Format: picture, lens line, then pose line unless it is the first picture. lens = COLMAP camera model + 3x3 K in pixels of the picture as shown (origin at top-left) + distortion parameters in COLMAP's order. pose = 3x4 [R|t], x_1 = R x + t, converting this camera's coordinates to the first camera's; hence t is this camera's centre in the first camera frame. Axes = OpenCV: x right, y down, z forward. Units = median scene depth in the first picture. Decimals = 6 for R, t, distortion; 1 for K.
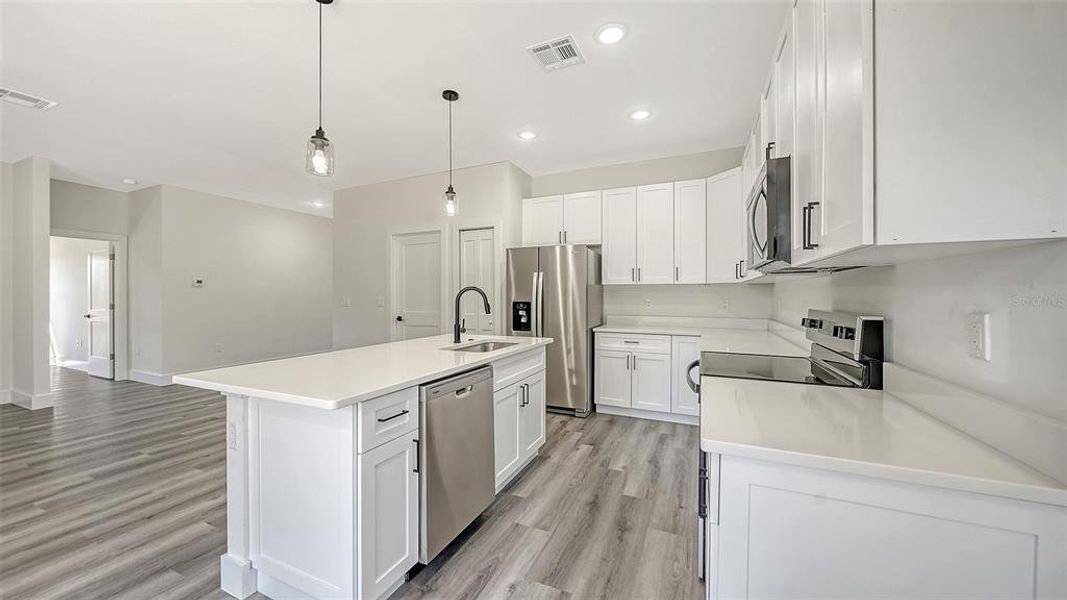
lens RADIAL K [[378.6, 0, 532.3], [0, 378.6, 301.1], [0, 0, 1]] dist [-0.004554, -0.000236]
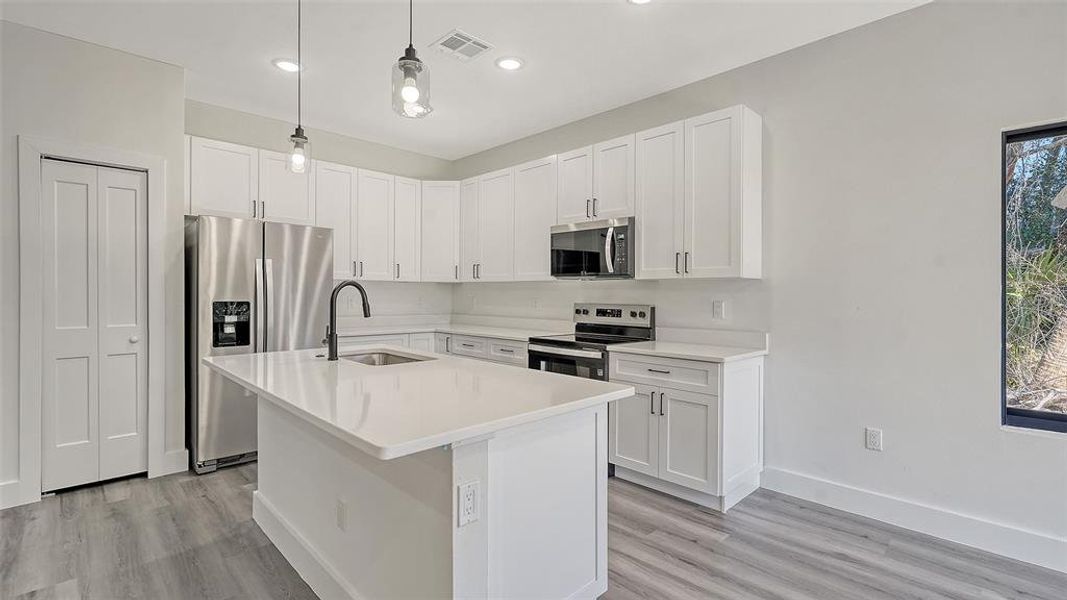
lens RADIAL K [[476.4, 0, 531.0], [0, 476.4, 298.1], [0, 0, 1]] dist [0.002505, -0.000064]
pose [[0.377533, -0.004137, 0.925987, -0.680394], [0.006706, 0.999976, 0.001733, -0.003149], [-0.925972, 0.005555, 0.377552, 0.249327]]
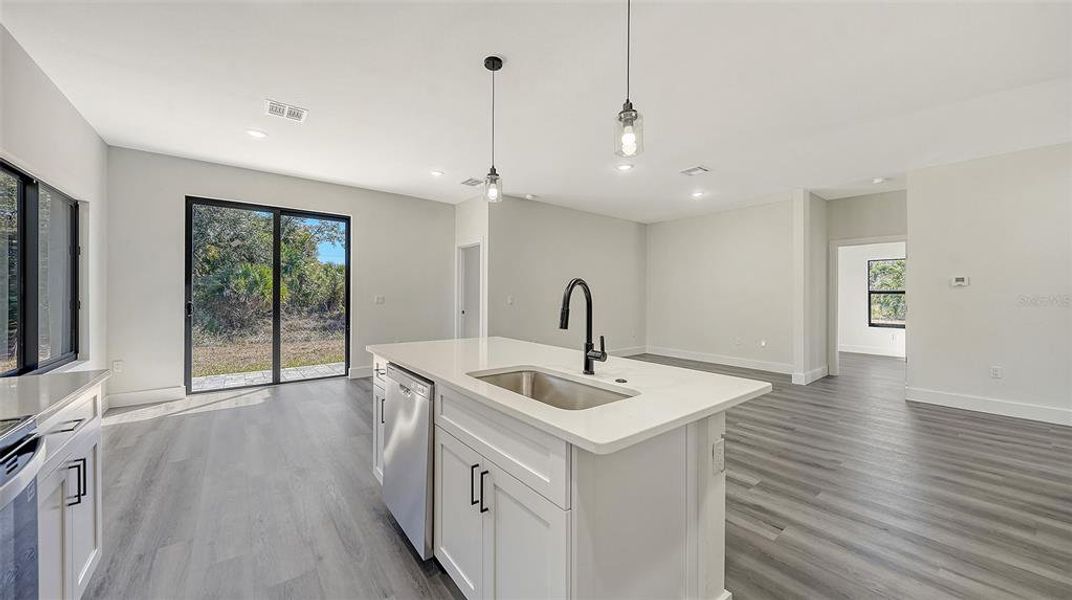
lens RADIAL K [[380.4, 0, 536.3], [0, 380.4, 294.0], [0, 0, 1]] dist [-0.004554, -0.000236]
pose [[-0.455628, -0.005534, -0.890153, 0.285463], [-0.021687, 0.999753, 0.004885, -0.011679], [0.889906, 0.021530, -0.455636, 0.921898]]
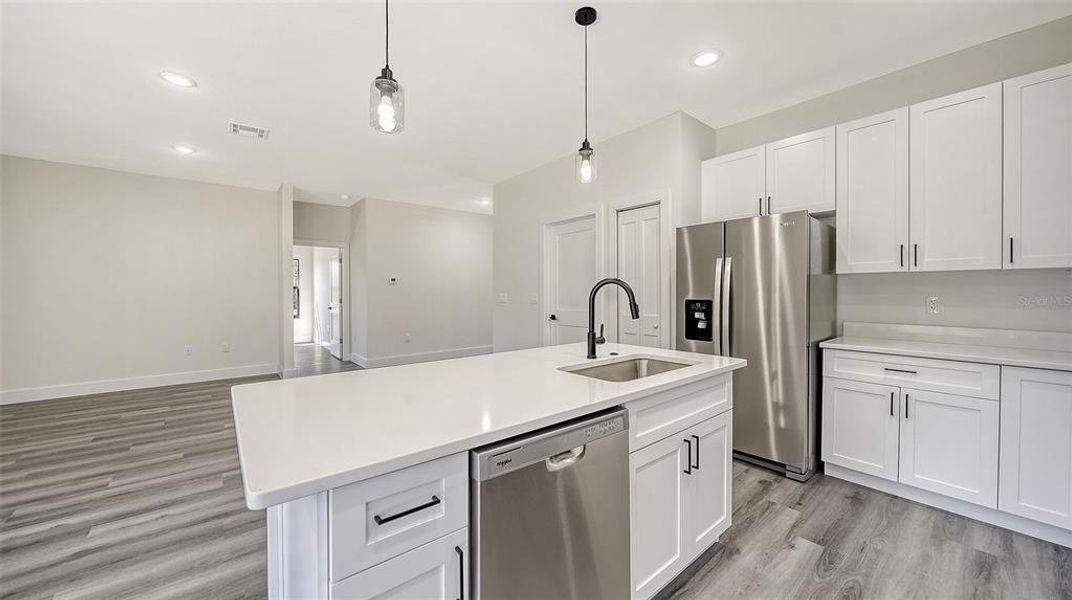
lens RADIAL K [[380.4, 0, 534.1], [0, 380.4, 296.8], [0, 0, 1]] dist [-0.004554, -0.000236]
pose [[0.895388, 0.004485, -0.445263, 0.016954], [-0.005206, 0.999986, -0.000395, -0.002694], [0.445256, 0.002672, 0.895400, 0.240678]]
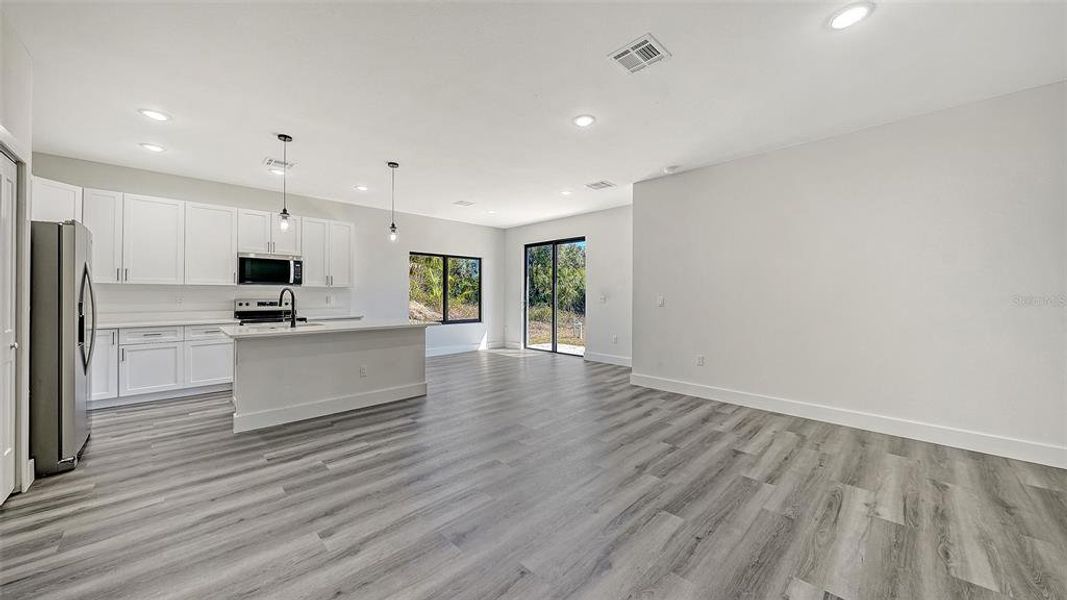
lens RADIAL K [[378.6, 0, 526.5], [0, 378.6, 291.6], [0, 0, 1]] dist [-0.004554, -0.000236]
pose [[-0.924718, 0.003895, 0.380632, -1.188066], [0.006463, 0.999964, 0.005469, -0.019035], [-0.380597, 0.007517, -0.924710, 1.518944]]
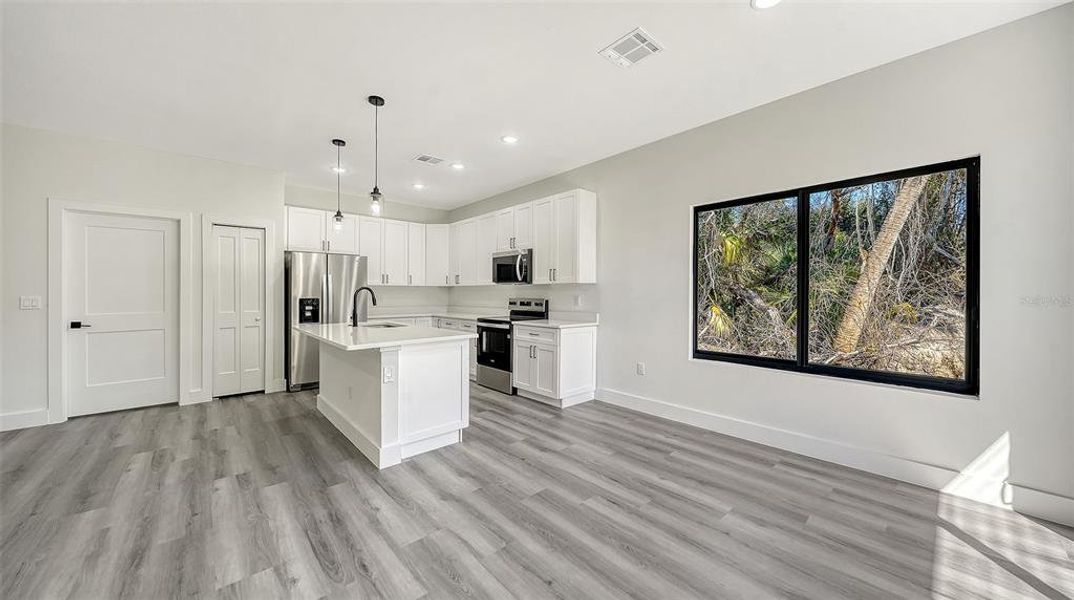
lens RADIAL K [[371.5, 0, 535.8], [0, 371.5, 293.3], [0, 0, 1]] dist [-0.005074, -0.000219]
pose [[0.414351, 0.002884, 0.910112, -0.904179], [0.013332, 0.999868, -0.009238, 0.007043], [-0.910019, 0.015962, 0.414258, -0.136008]]
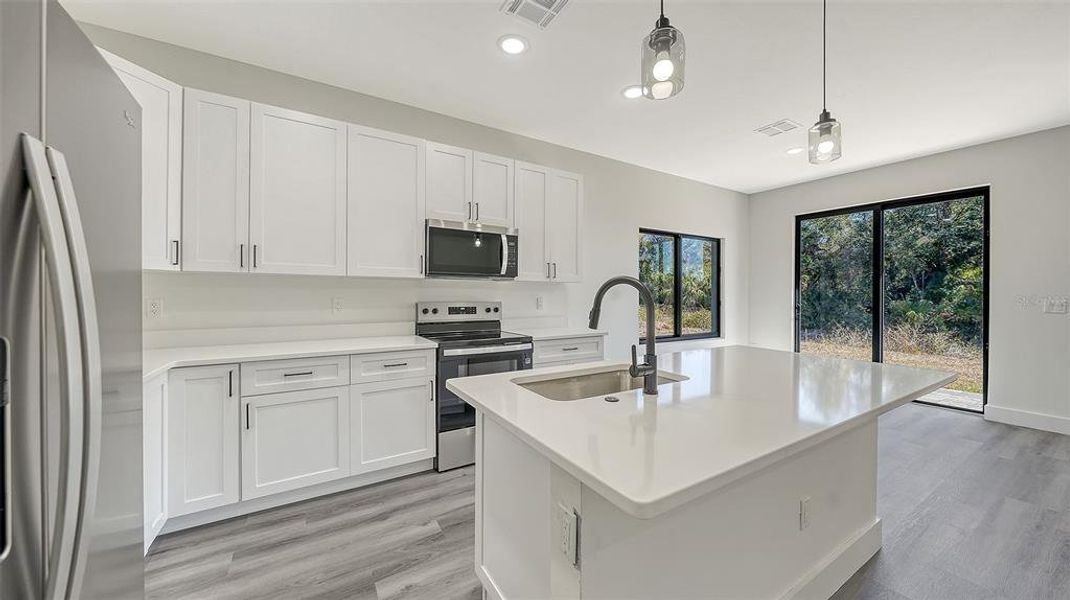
lens RADIAL K [[379.7, 0, 535.2], [0, 379.7, 293.8], [0, 0, 1]] dist [-0.004554, -0.000236]
pose [[-0.826400, -0.002849, 0.563076, -0.276118], [0.004928, 0.999912, 0.012292, -0.016956], [-0.563062, 0.012933, -0.826313, 1.146661]]
